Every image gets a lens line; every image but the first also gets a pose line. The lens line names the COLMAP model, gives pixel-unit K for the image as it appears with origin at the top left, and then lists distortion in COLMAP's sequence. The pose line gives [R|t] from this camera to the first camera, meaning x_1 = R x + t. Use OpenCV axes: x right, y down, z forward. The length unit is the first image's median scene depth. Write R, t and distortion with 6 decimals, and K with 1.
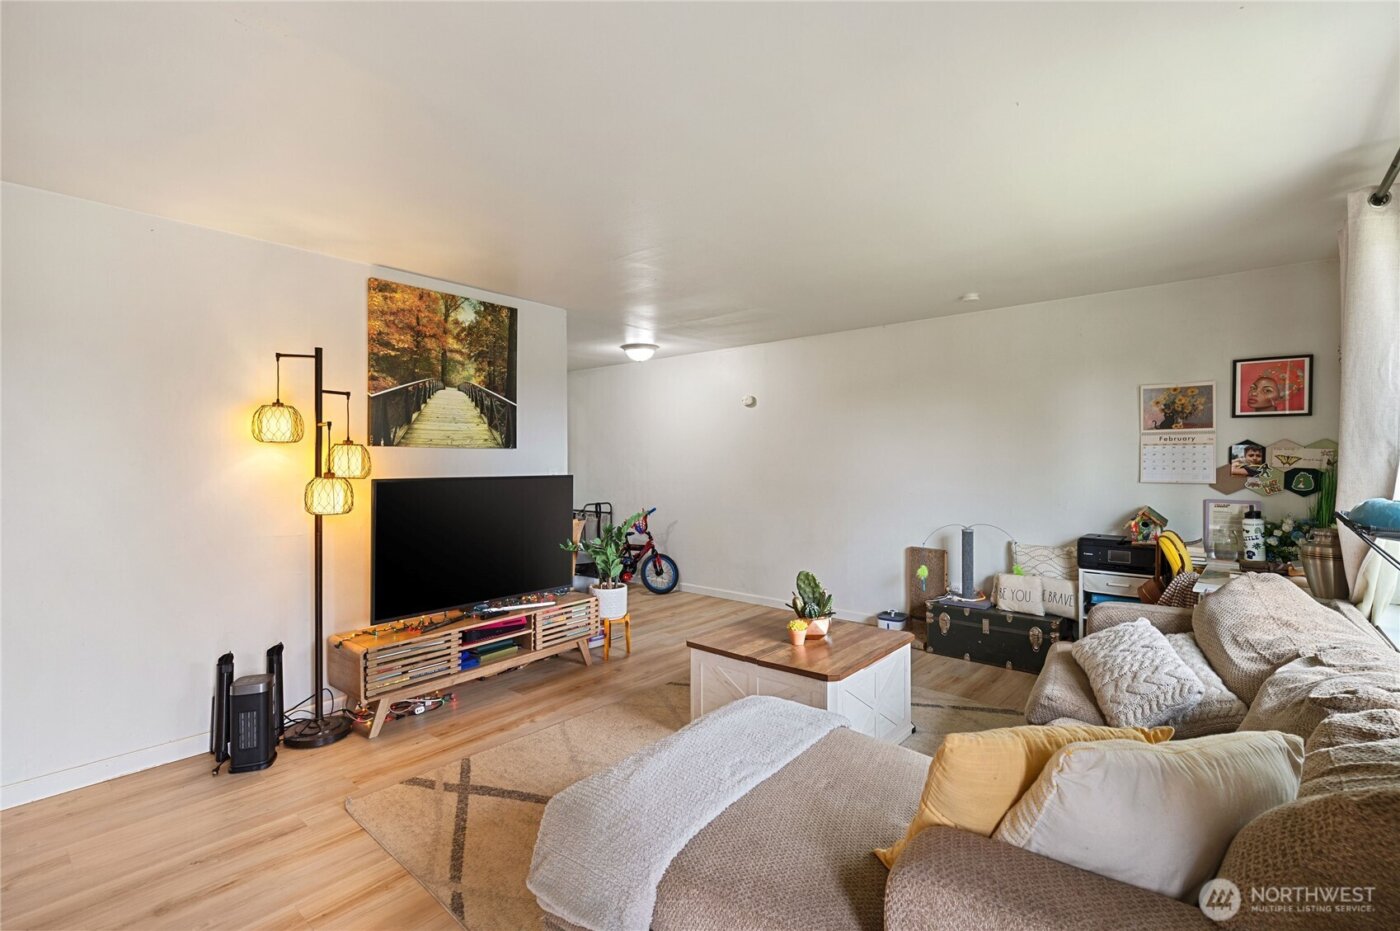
lens RADIAL K [[635.4, 0, 698.9], [0, 635.4, 460.8], [0, 0, 1]] dist [-0.000880, -0.000112]
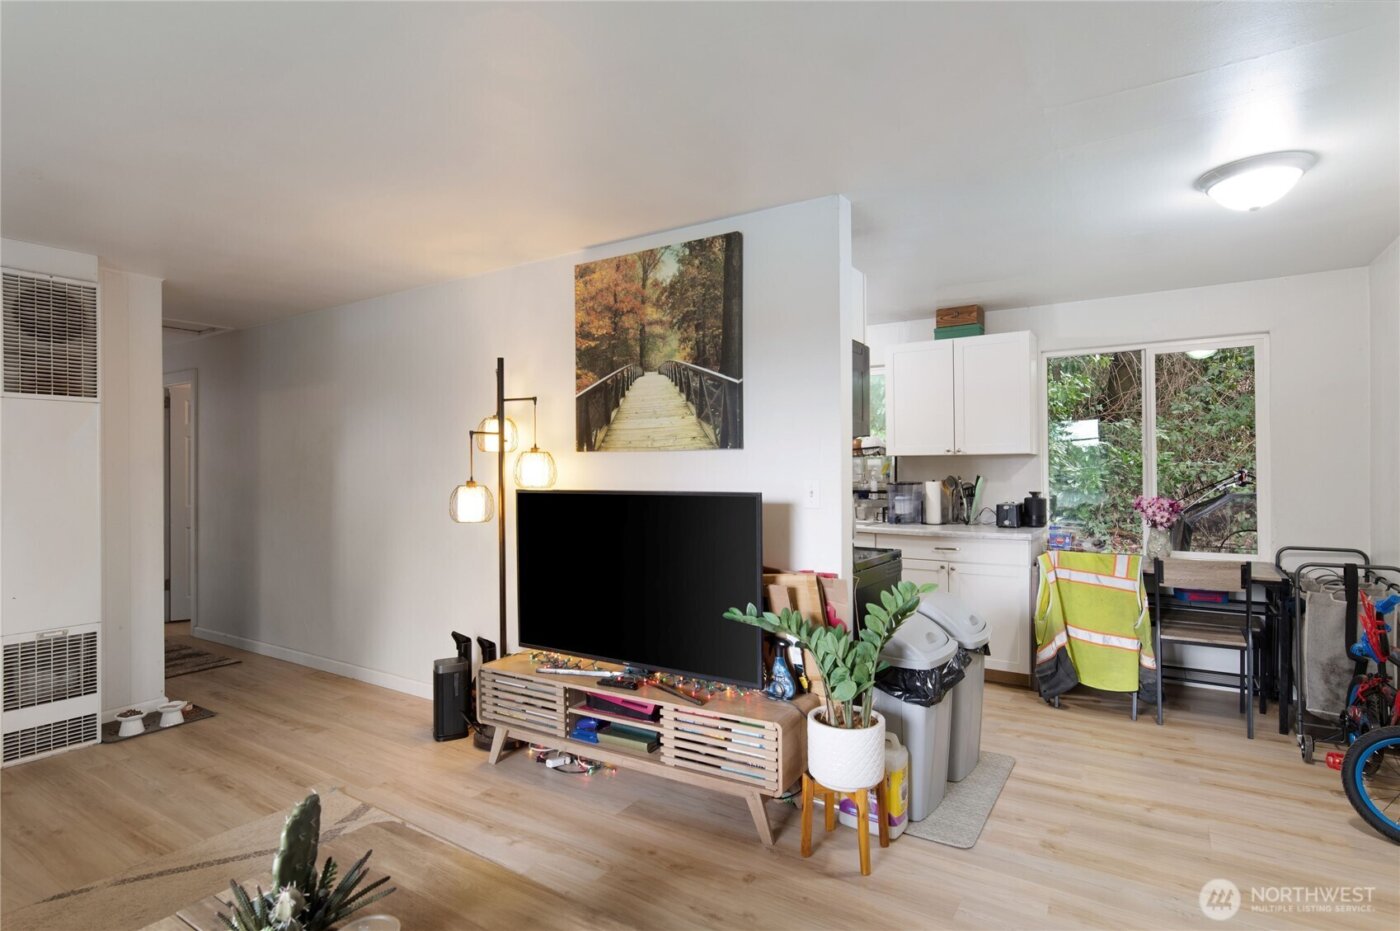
lens RADIAL K [[718.9, 0, 701.6], [0, 718.9, 462.3], [0, 0, 1]] dist [0.000843, 0.000889]
pose [[0.126091, -0.003059, -0.992014, 0.473946], [0.008138, 0.999965, -0.002049, -0.004603], [0.991985, -0.007815, 0.126112, 0.954787]]
